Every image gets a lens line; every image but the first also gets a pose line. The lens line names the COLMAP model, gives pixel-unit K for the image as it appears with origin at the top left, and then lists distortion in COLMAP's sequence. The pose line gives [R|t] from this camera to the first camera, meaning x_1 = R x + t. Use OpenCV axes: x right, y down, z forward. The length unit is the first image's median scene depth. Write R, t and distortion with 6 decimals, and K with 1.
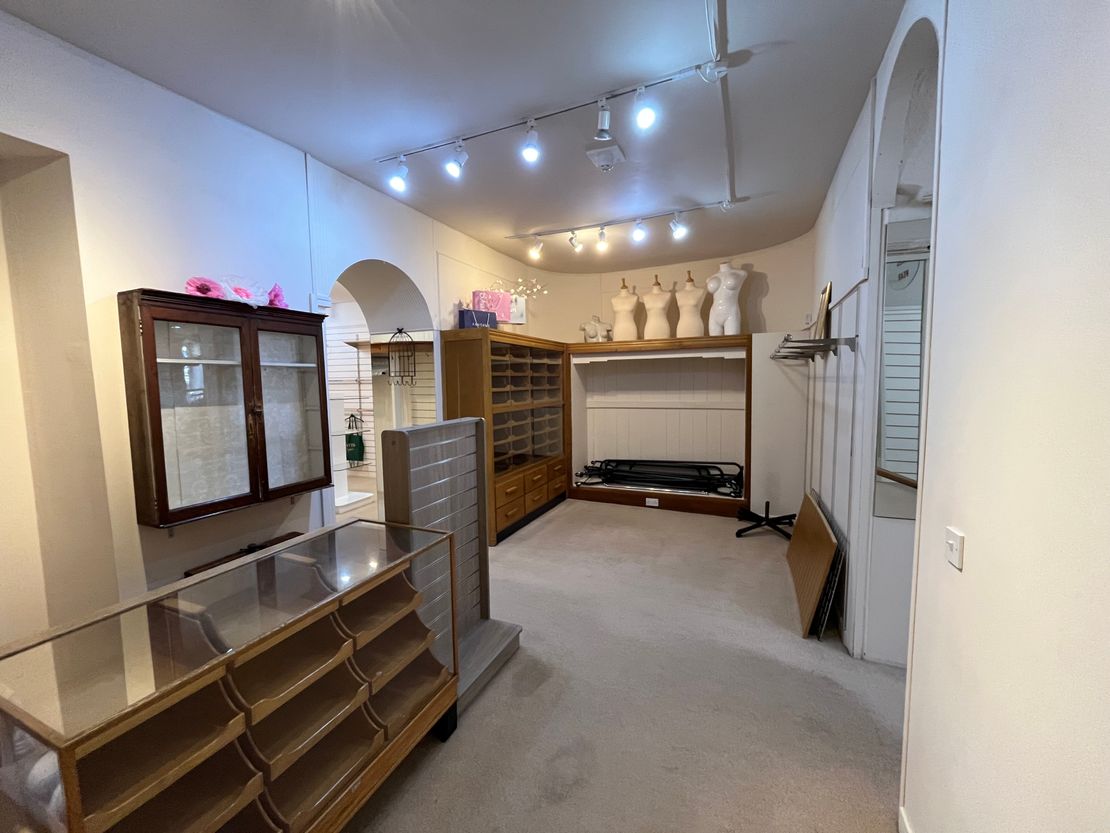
lens RADIAL K [[454.6, 0, 549.1], [0, 454.6, 416.5], [0, 0, 1]] dist [0.001119, -0.000026]
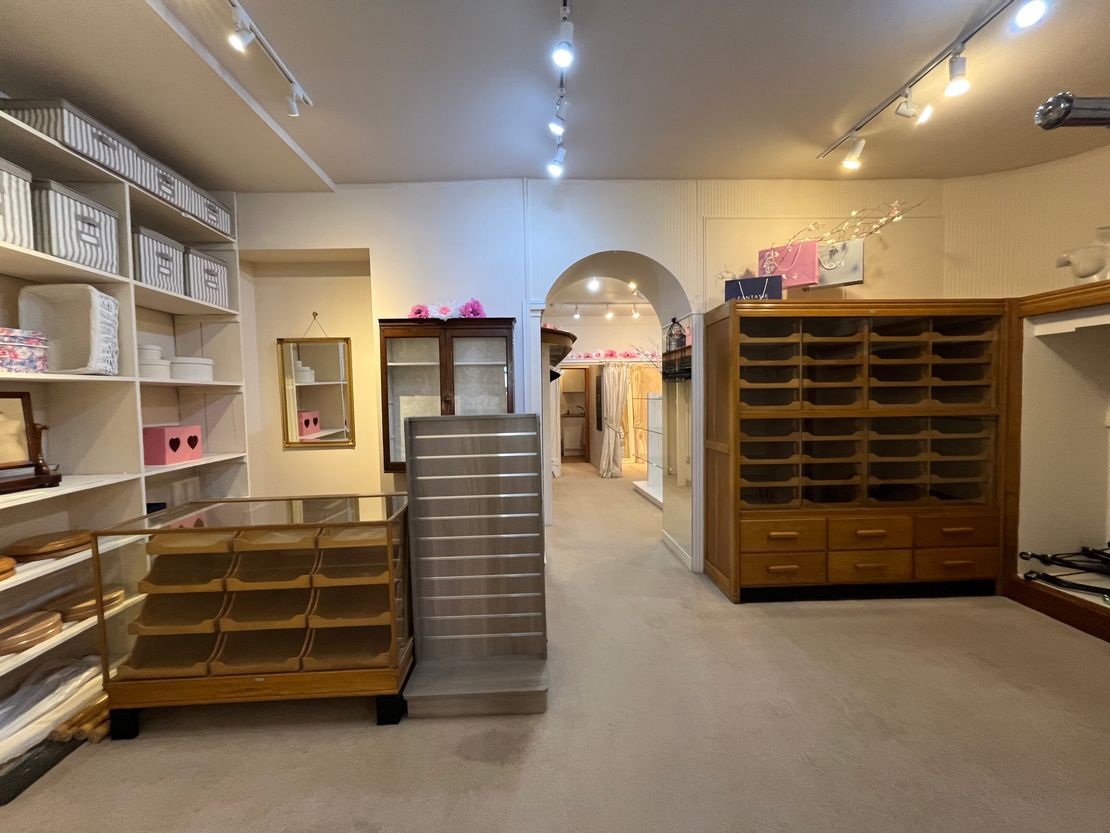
lens RADIAL K [[454.6, 0, 552.8], [0, 454.6, 415.8], [0, 0, 1]] dist [0.001119, -0.000026]
pose [[0.435785, 0.042968, -0.899025, 0.390169], [-0.061219, 0.997962, 0.018021, -0.005141], [0.897966, 0.047184, 0.437527, 0.419765]]
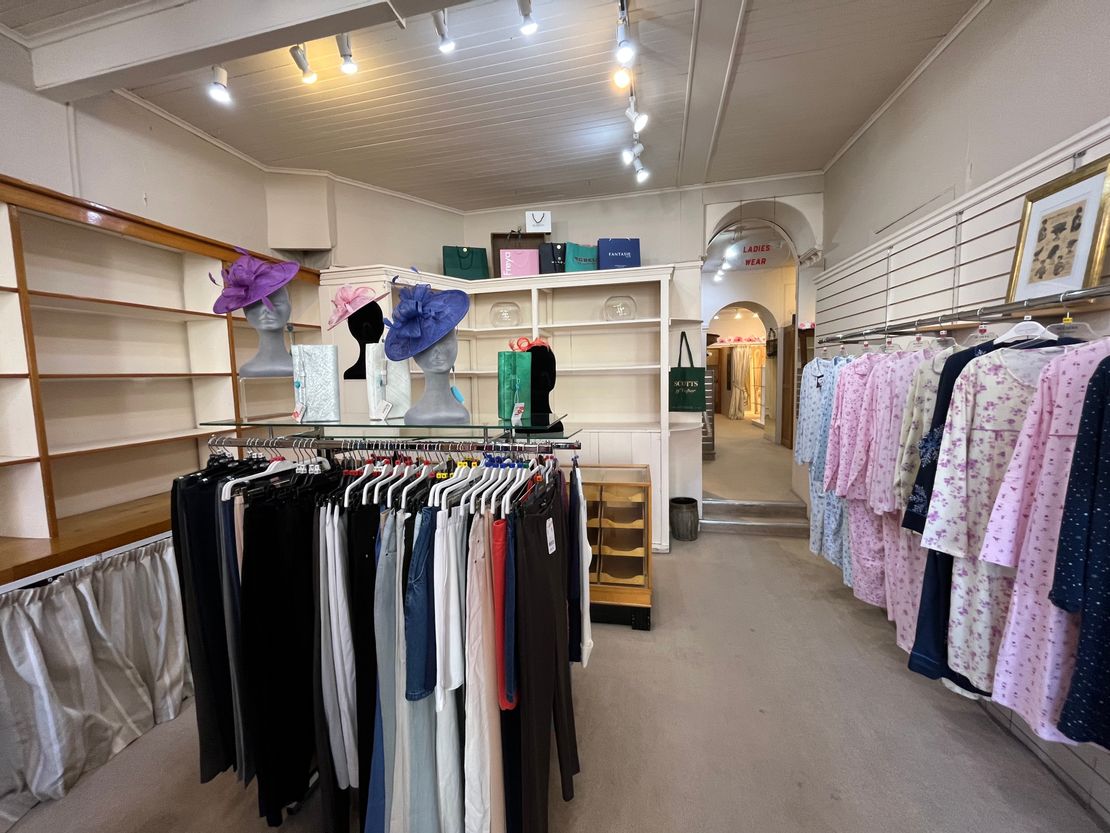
lens RADIAL K [[454.6, 0, 551.0], [0, 454.6, 414.7], [0, 0, 1]] dist [0.001119, -0.000026]
pose [[0.192167, 0.090425, -0.977187, 1.434946], [-0.059391, 0.994992, 0.080393, 0.071607], [0.979563, 0.042587, 0.196575, -0.270890]]
